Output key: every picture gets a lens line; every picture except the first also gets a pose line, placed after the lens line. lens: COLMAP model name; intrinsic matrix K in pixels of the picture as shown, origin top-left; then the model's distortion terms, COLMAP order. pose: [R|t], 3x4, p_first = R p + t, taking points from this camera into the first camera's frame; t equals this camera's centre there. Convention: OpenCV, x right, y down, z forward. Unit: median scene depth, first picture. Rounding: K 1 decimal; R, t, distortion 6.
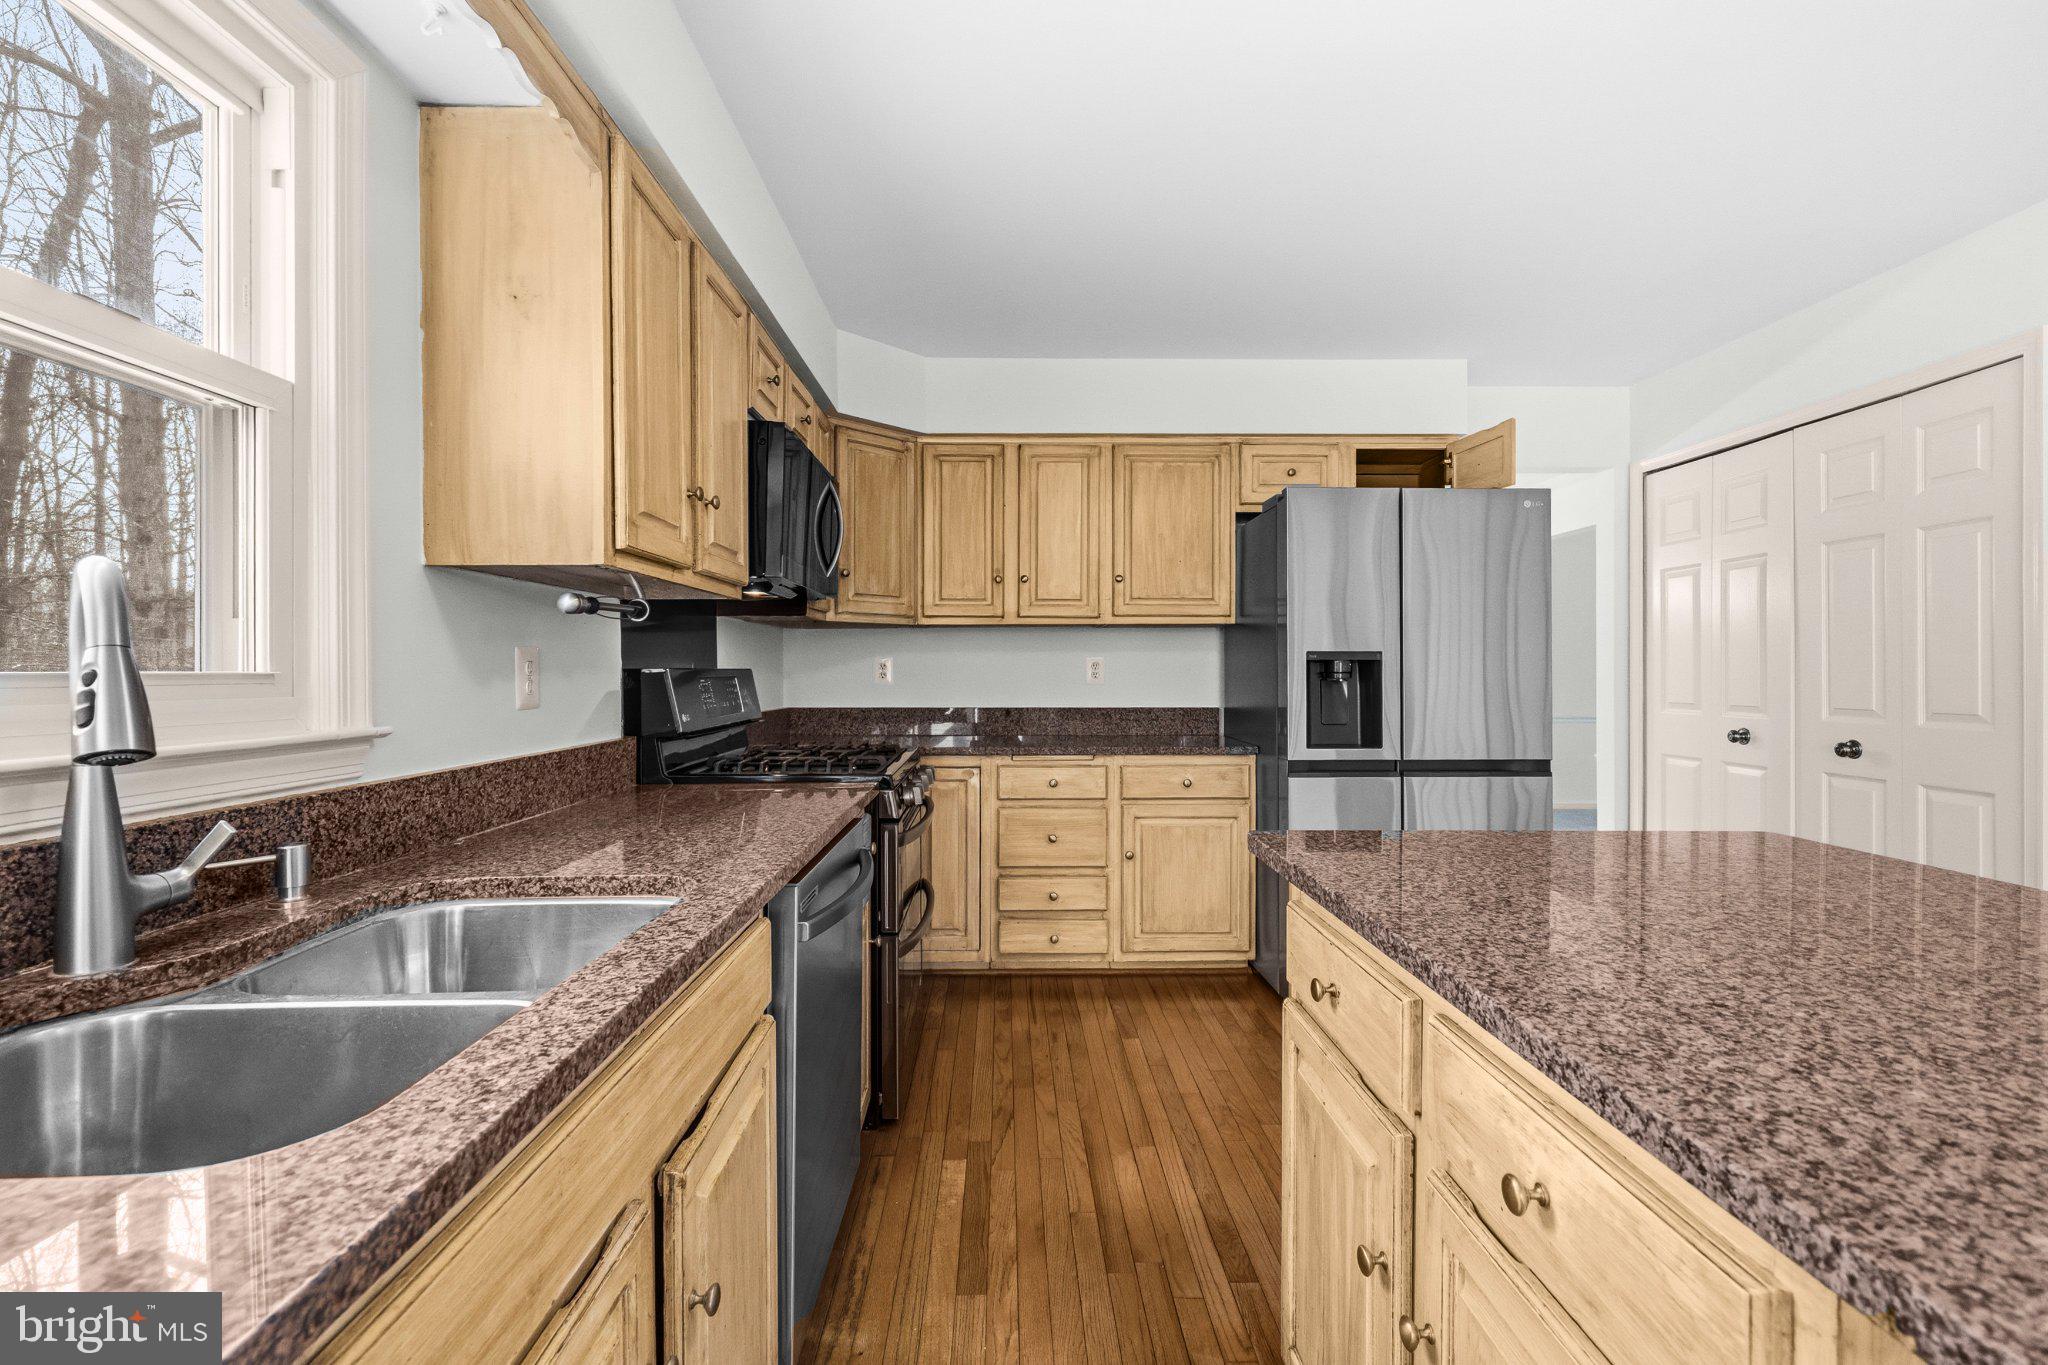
lens RADIAL K [[892.7, 0, 1017.1], [0, 892.7, 672.7], [0, 0, 1]] dist [0.002687, 0.000827]
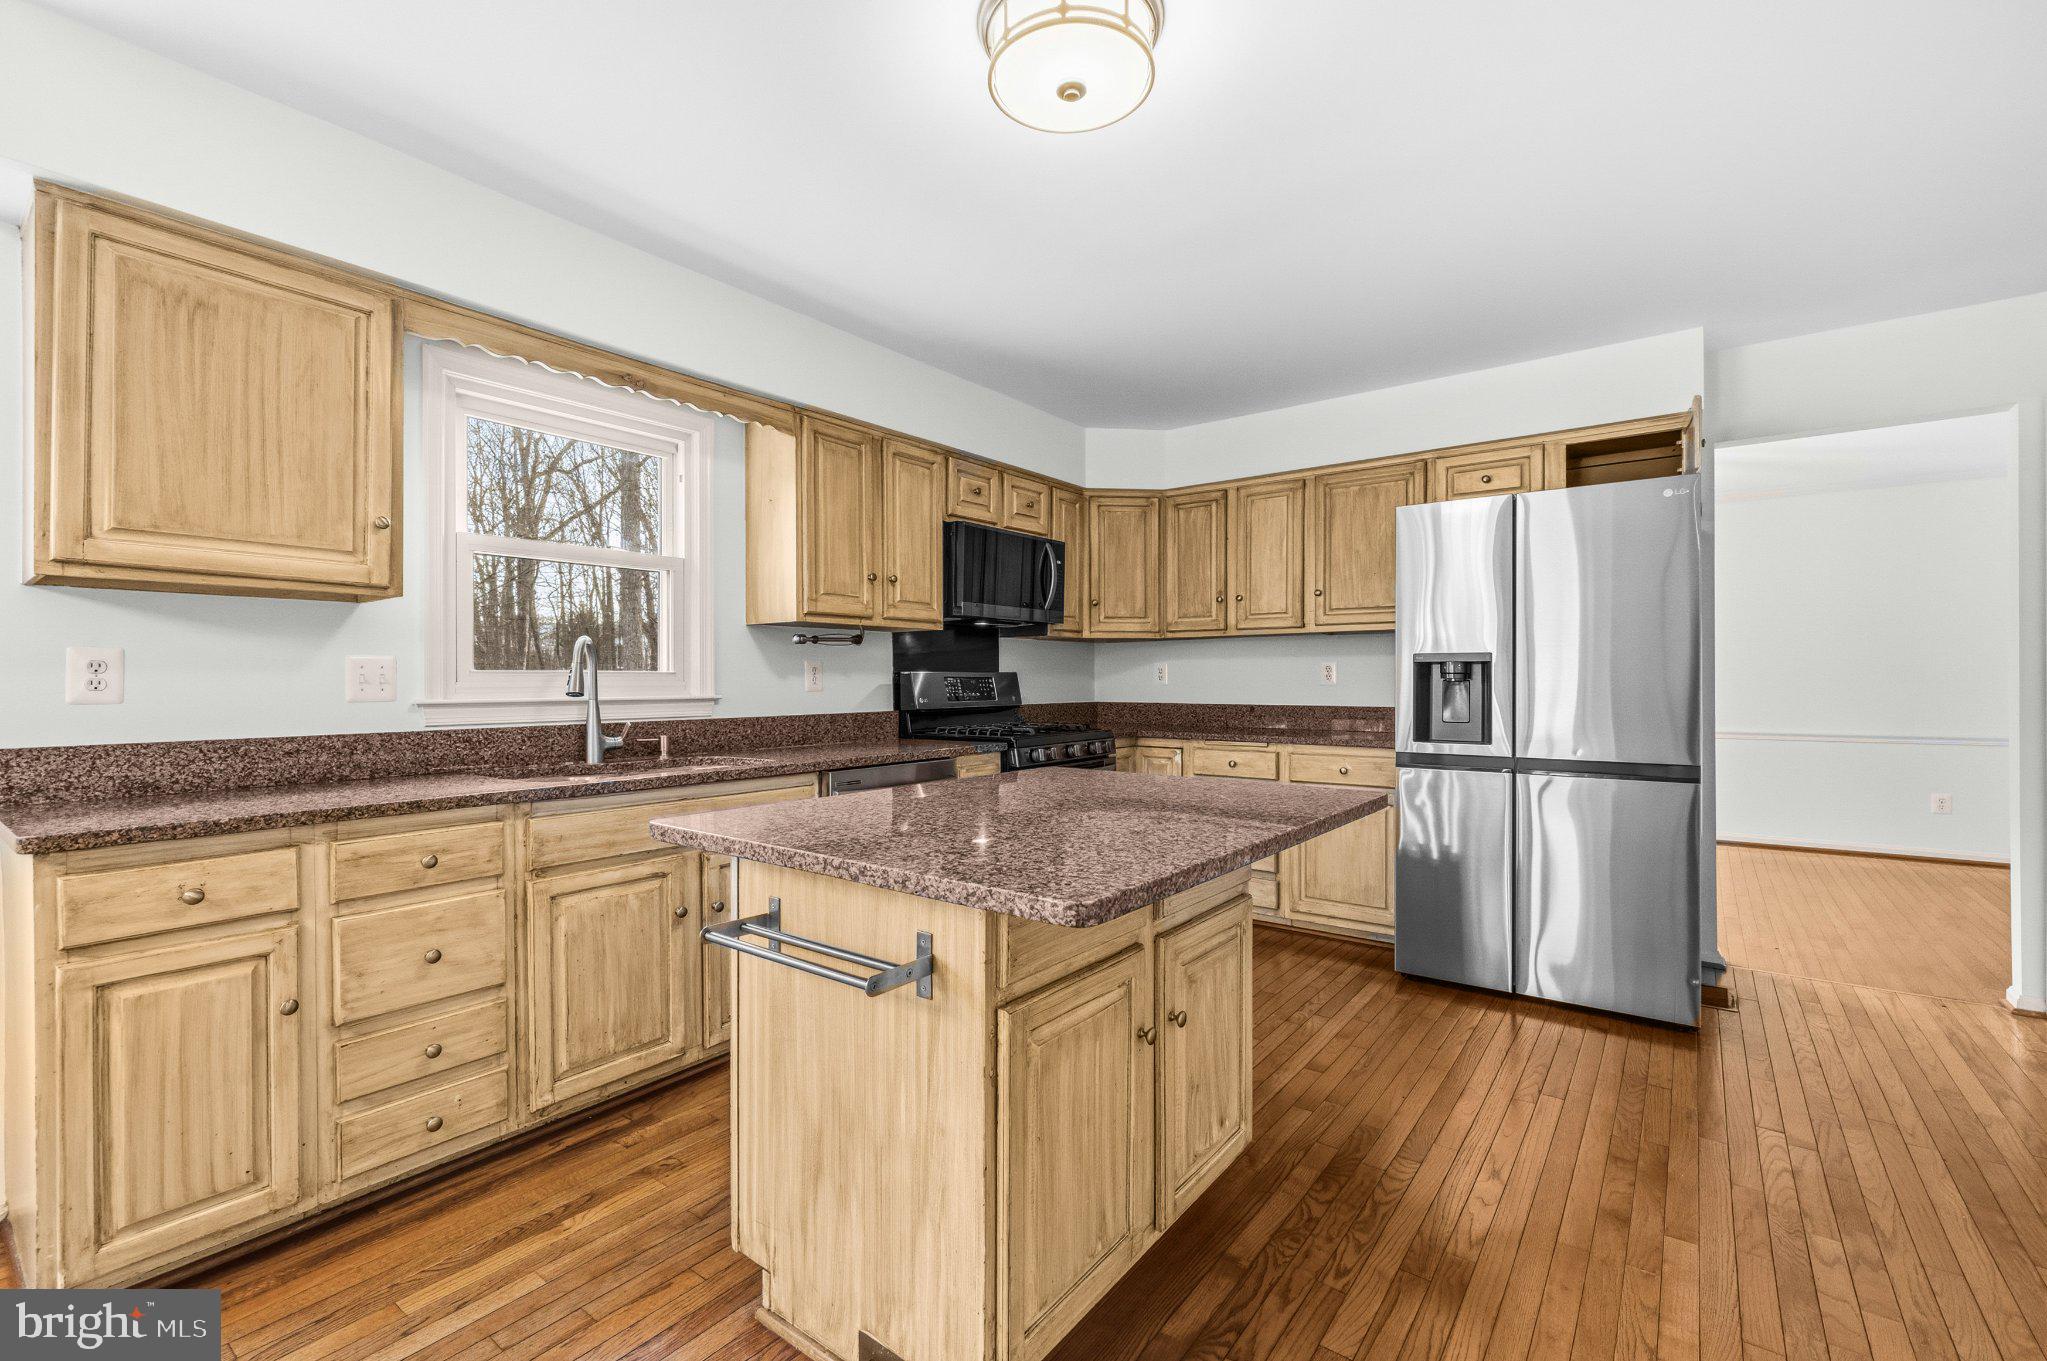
lens RADIAL K [[892.2, 0, 1020.4], [0, 892.2, 677.1], [0, 0, 1]] dist [0.002687, 0.000827]
pose [[0.788889, -0.003217, -0.614527, 0.833480], [-0.000200, 0.999985, -0.005492, 0.015100], [0.614536, 0.004455, 0.788876, -0.225800]]
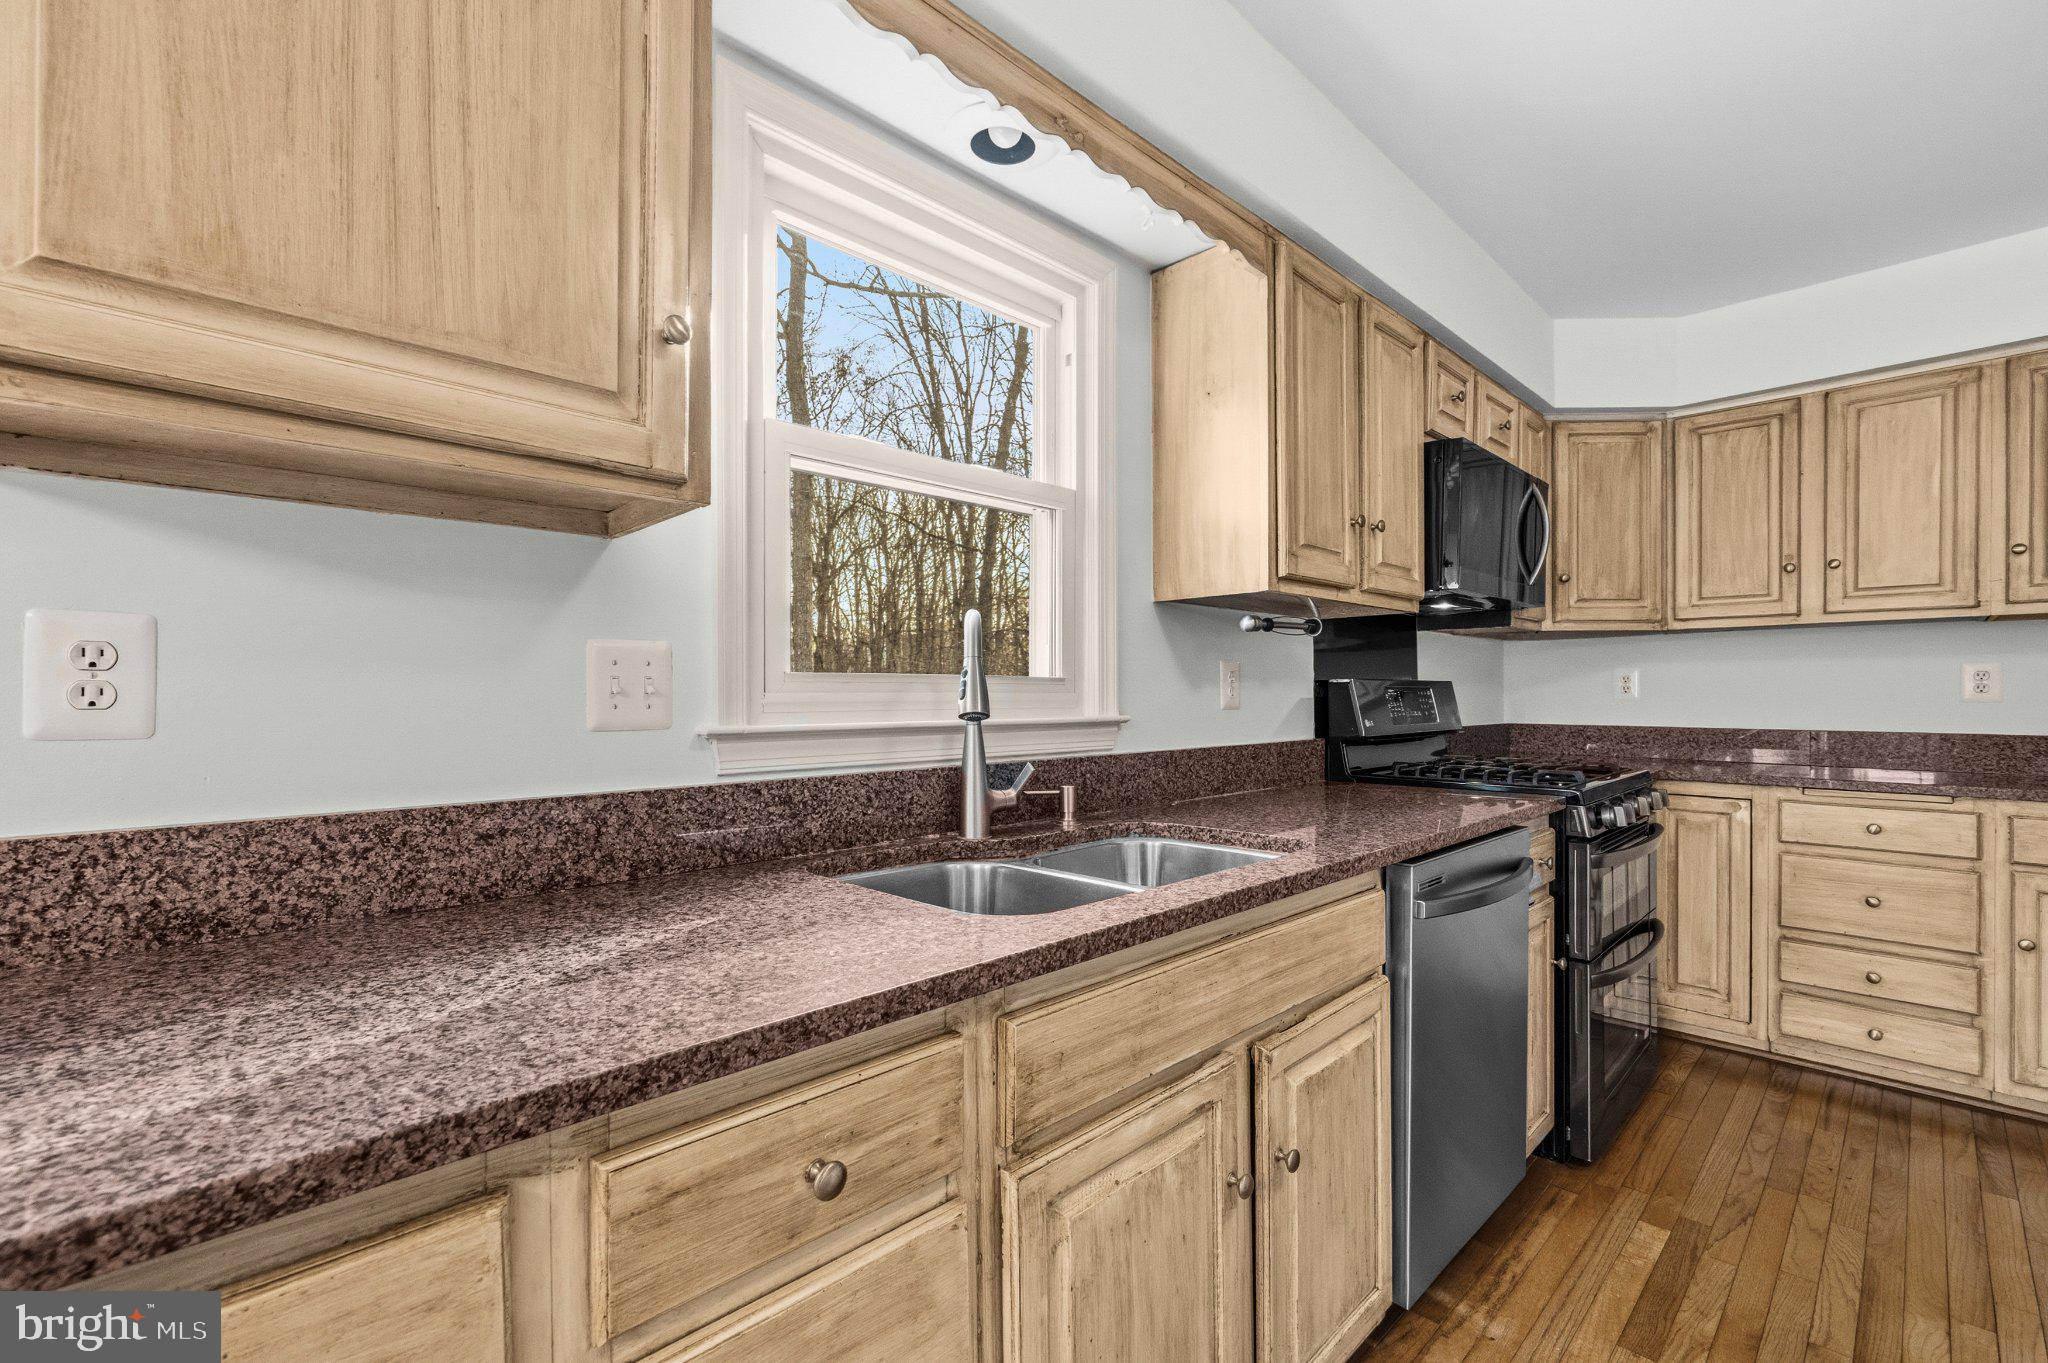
lens RADIAL K [[892.7, 0, 1031.4], [0, 892.7, 690.1], [0, 0, 1]] dist [0.002687, 0.000827]
pose [[0.694142, -0.003220, -0.719831, 0.134772], [-0.001840, 0.999979, -0.006247, 0.017076], [0.719836, 0.005661, 0.694121, -0.064898]]
